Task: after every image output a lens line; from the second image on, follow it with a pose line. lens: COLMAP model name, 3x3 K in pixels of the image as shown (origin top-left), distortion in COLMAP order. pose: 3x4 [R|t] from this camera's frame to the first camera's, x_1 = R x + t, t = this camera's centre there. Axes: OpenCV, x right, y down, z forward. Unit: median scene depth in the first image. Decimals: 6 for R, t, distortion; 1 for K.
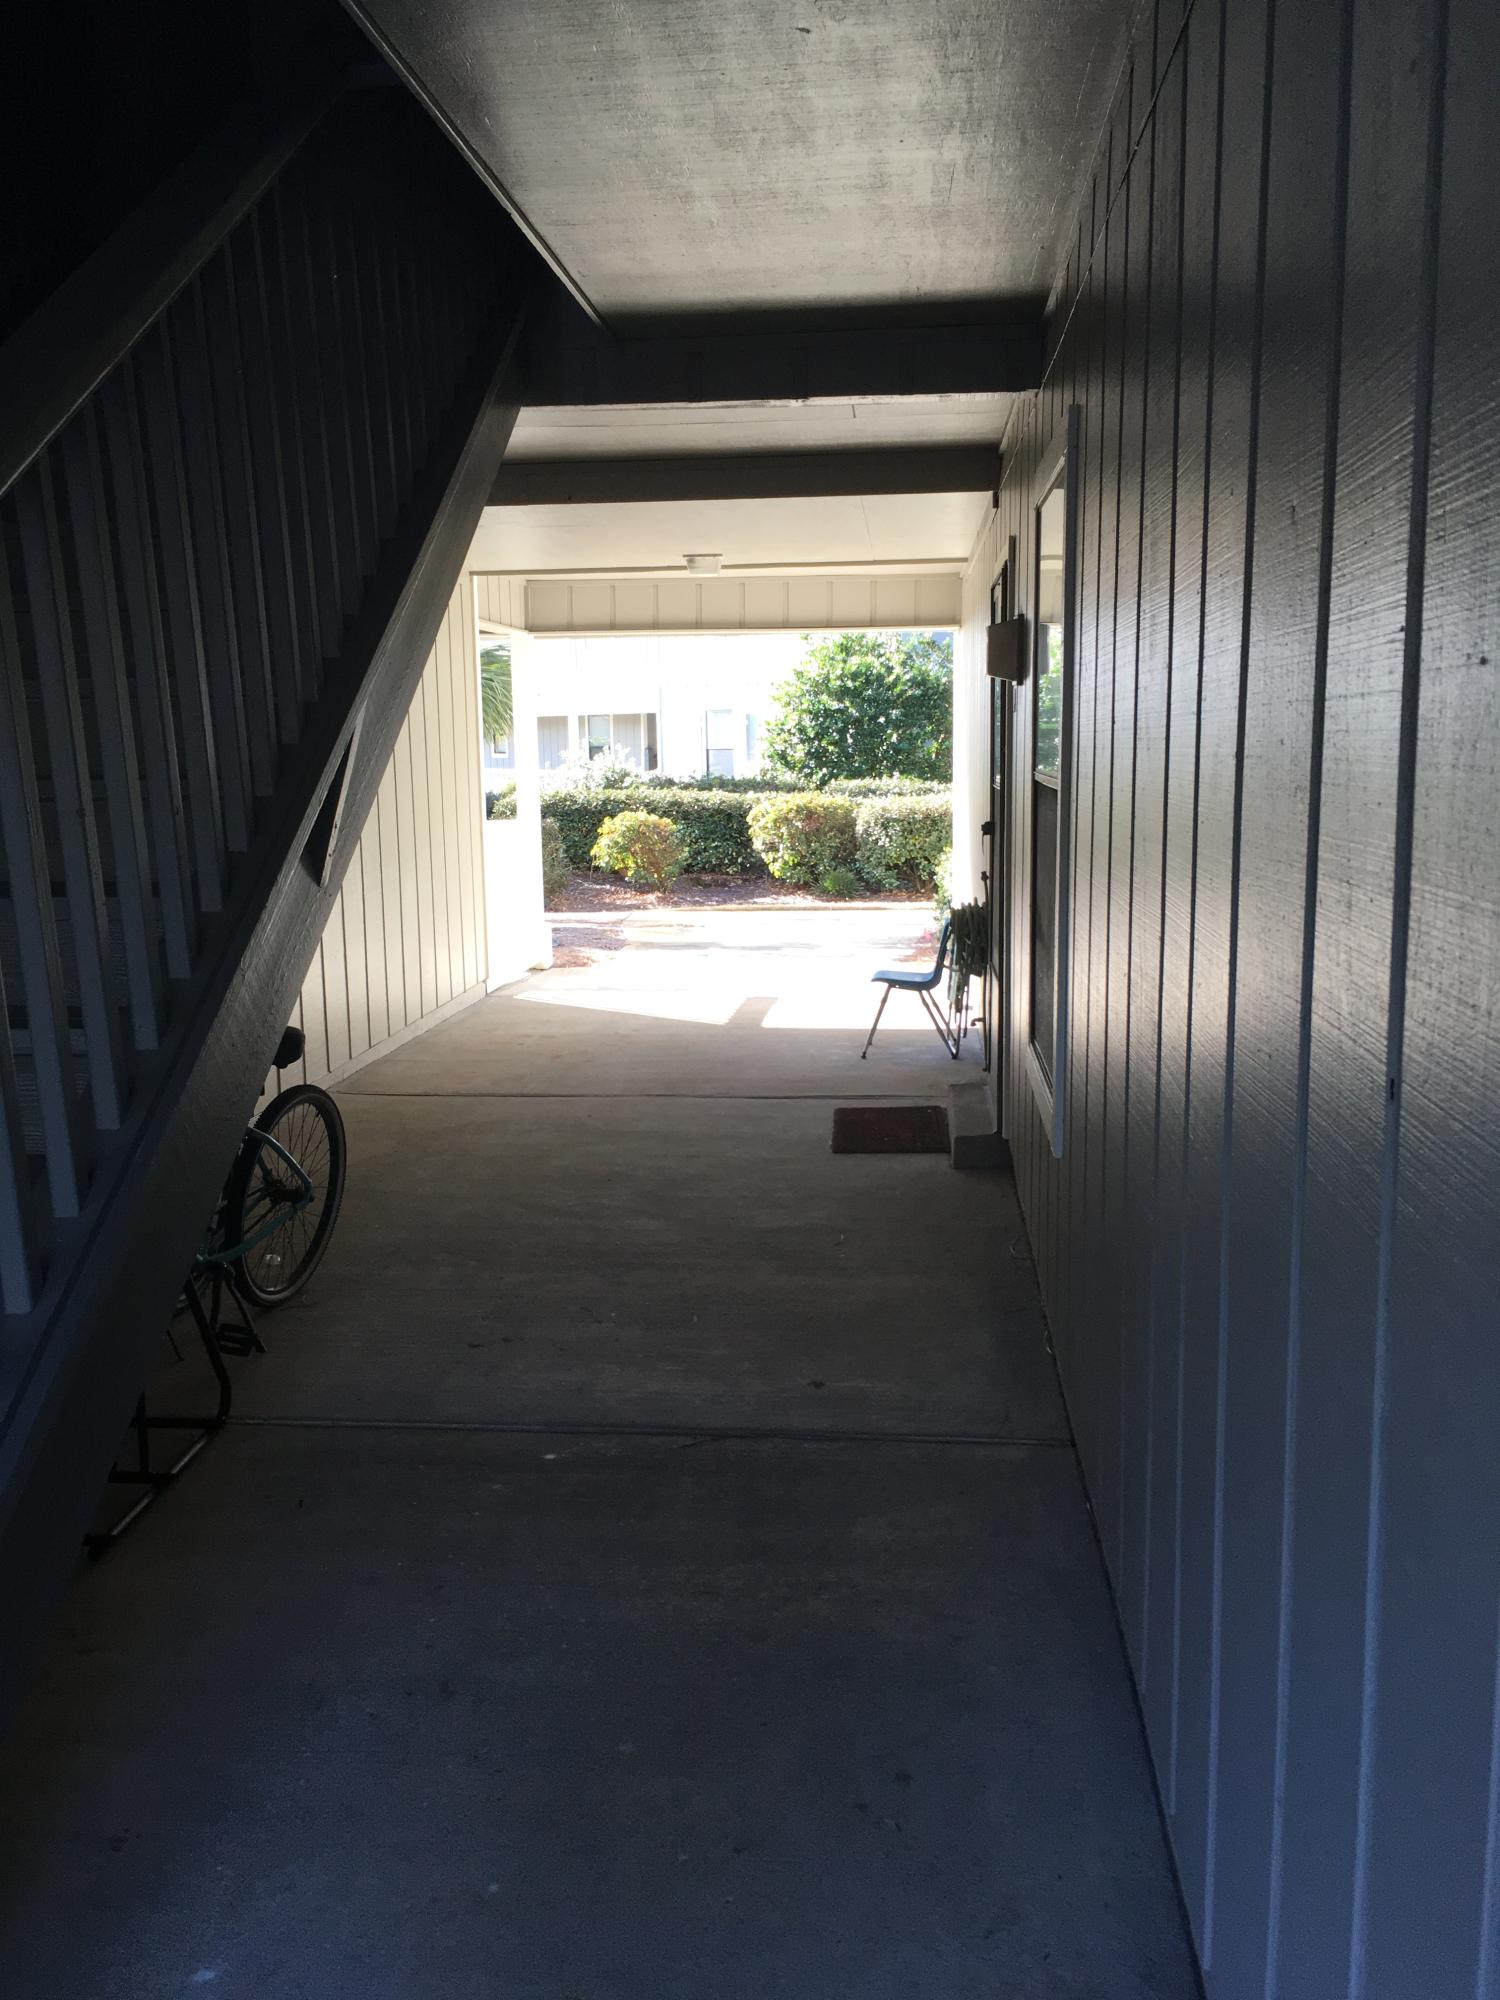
lens RADIAL K [[1710.4, 0, 745.5], [0, 1710.4, 998.4], [0, 0, 1]] dist [0.072576, -0.103060]
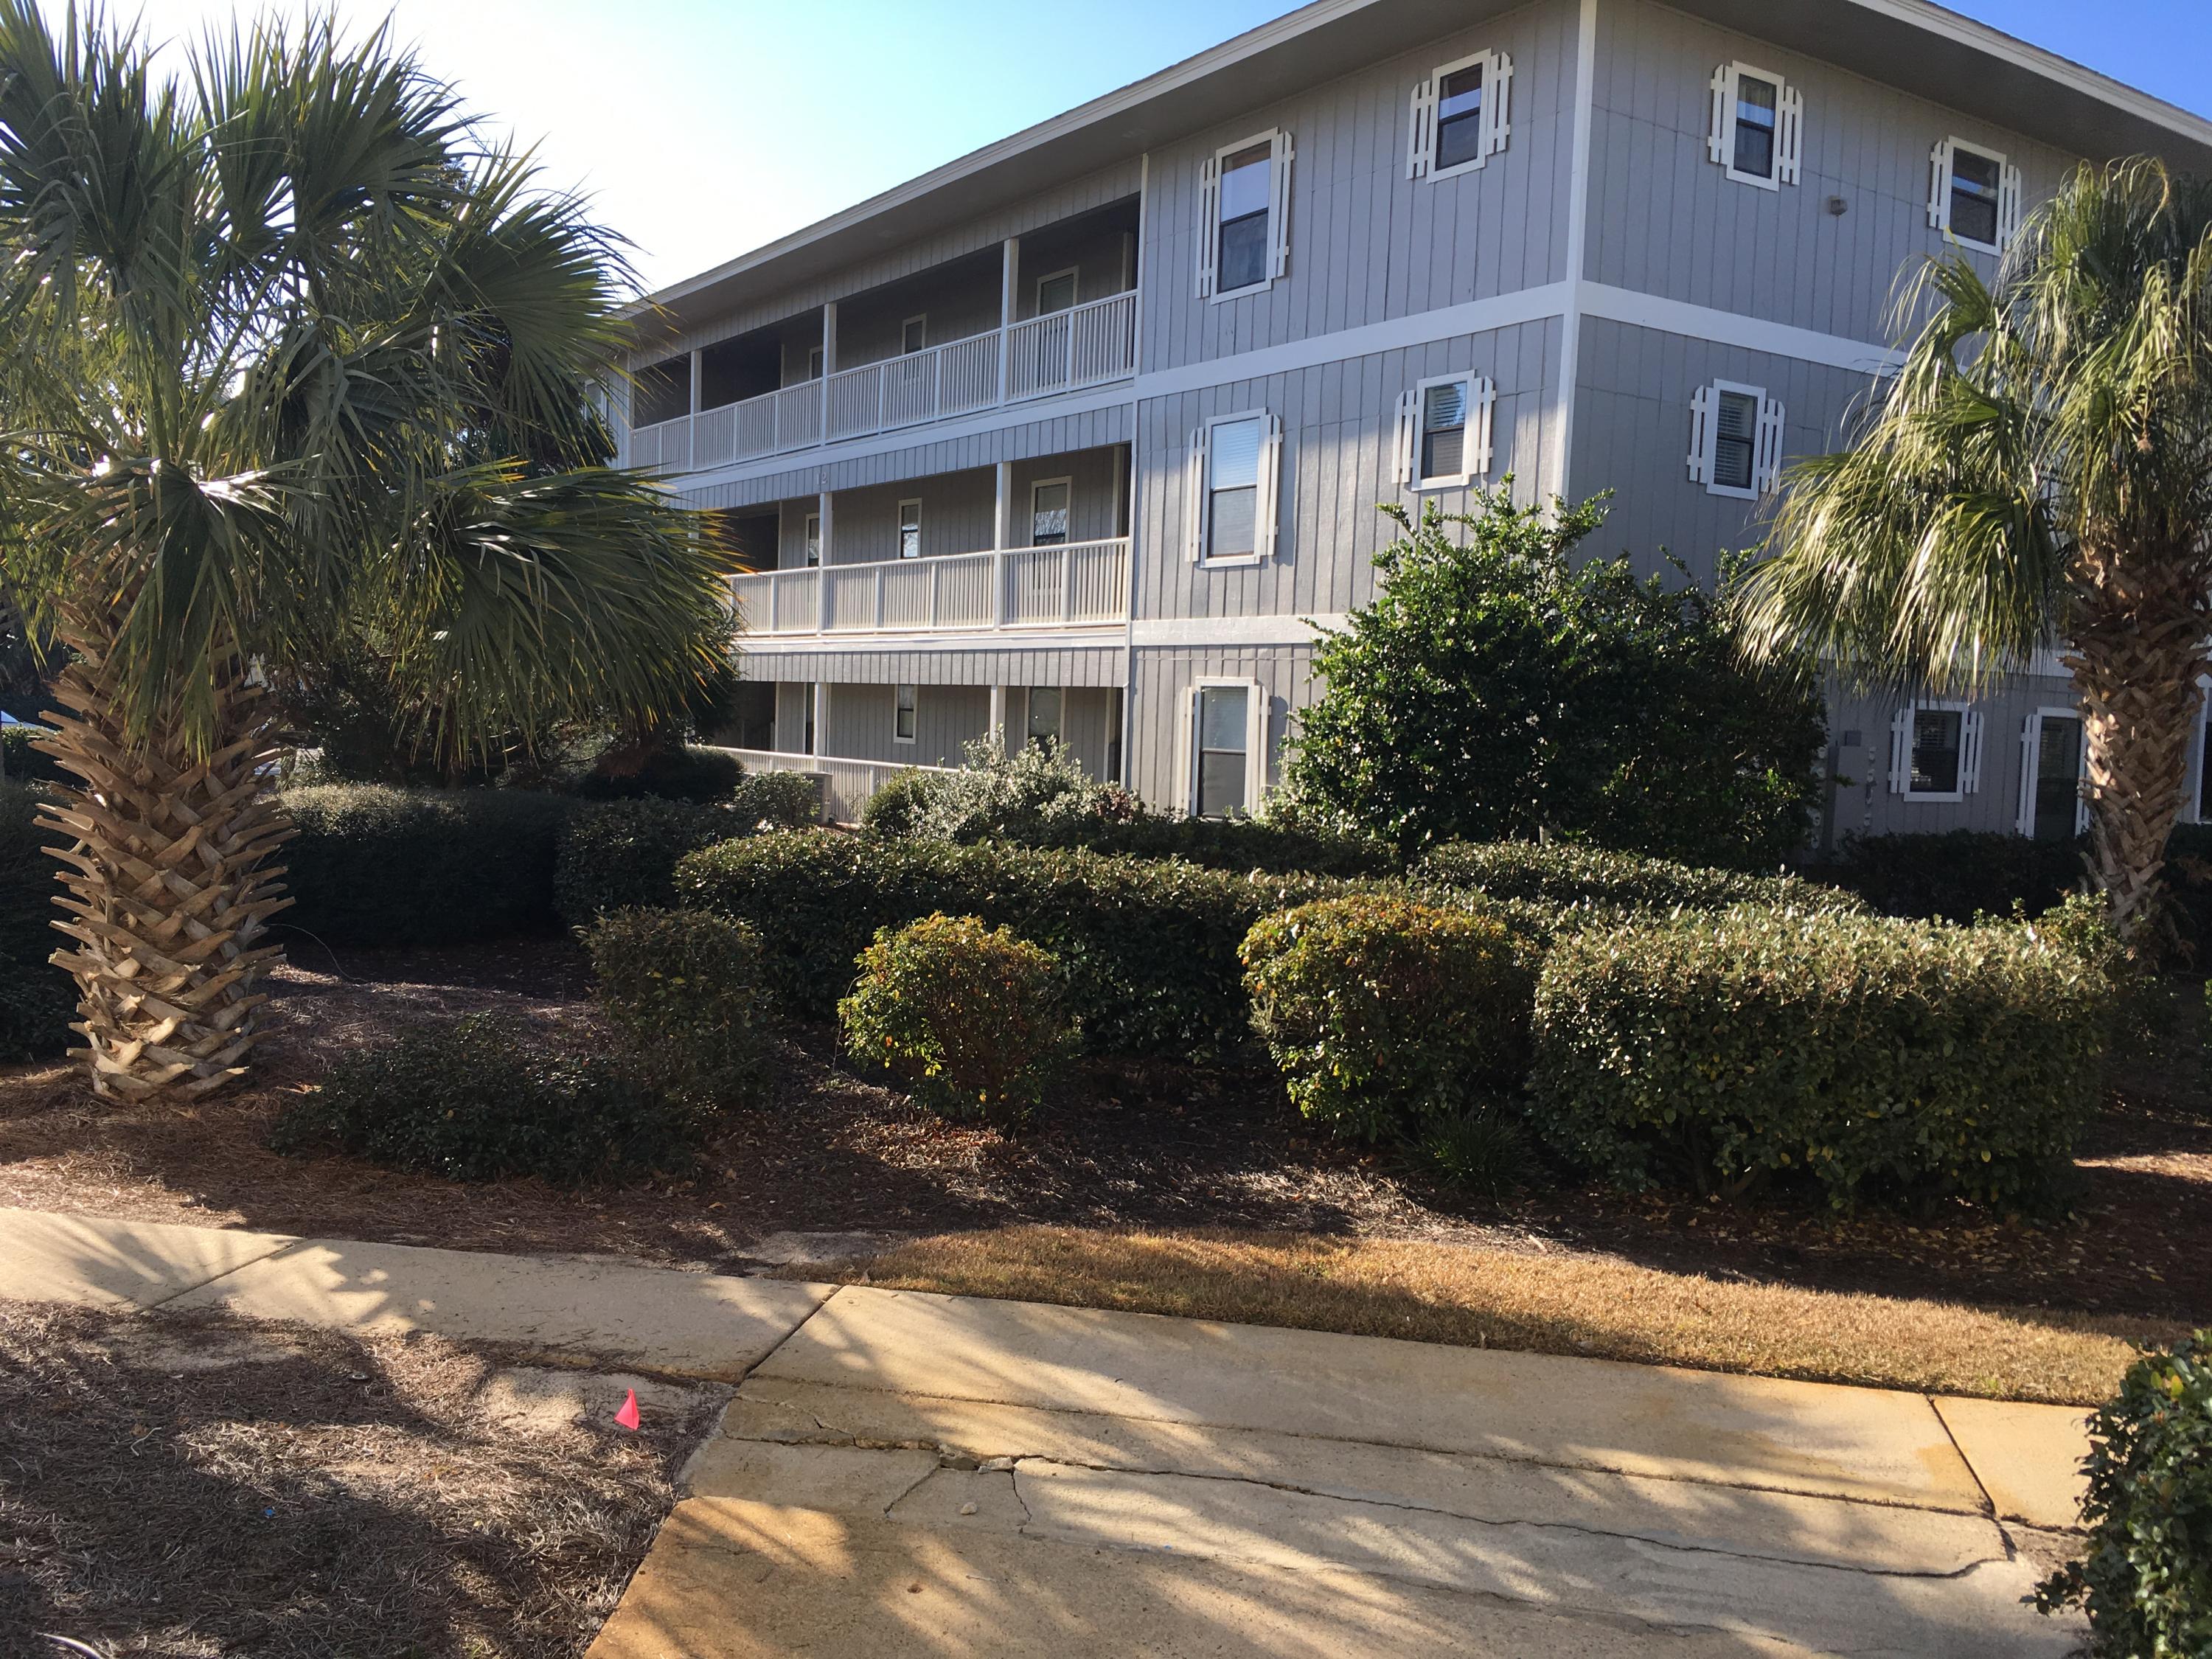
lens RADIAL K [[1891.7, 0, 1085.6], [0, 1891.7, 824.4], [0, 0, 1]] dist [0.072576, -0.103060]
pose [[0.993273, 0.059709, -0.099219, 0.007253], [-0.069130, 0.993131, -0.094398, -0.086142], [0.092901, 0.100622, 0.990578, 0.537691]]
